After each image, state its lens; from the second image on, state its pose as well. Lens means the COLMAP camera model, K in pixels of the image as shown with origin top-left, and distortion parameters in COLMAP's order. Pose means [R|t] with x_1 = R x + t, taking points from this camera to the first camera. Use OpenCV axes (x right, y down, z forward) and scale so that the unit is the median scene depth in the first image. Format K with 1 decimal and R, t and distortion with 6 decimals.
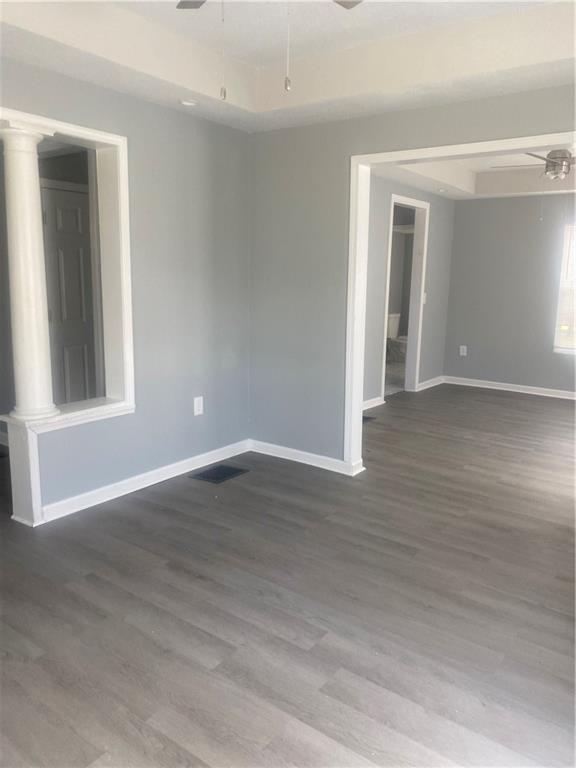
lens RADIAL K [[585.0, 0, 288.0], [0, 585.0, 384.0], [0, 0, 1]] dist [-0.002829, -0.002884]
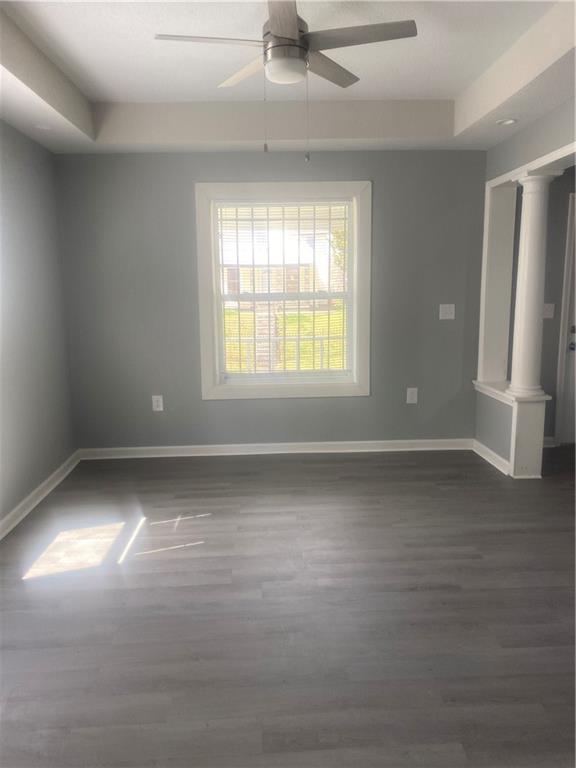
lens RADIAL K [[583.3, 0, 286.6], [0, 583.3, 376.5], [0, 0, 1]] dist [0.058965, -0.061228]
pose [[-0.777366, 0.087127, -0.622986, 0.514867], [-0.118735, 0.952236, 0.281332, -0.224930], [0.617742, 0.292668, -0.729891, 1.267095]]
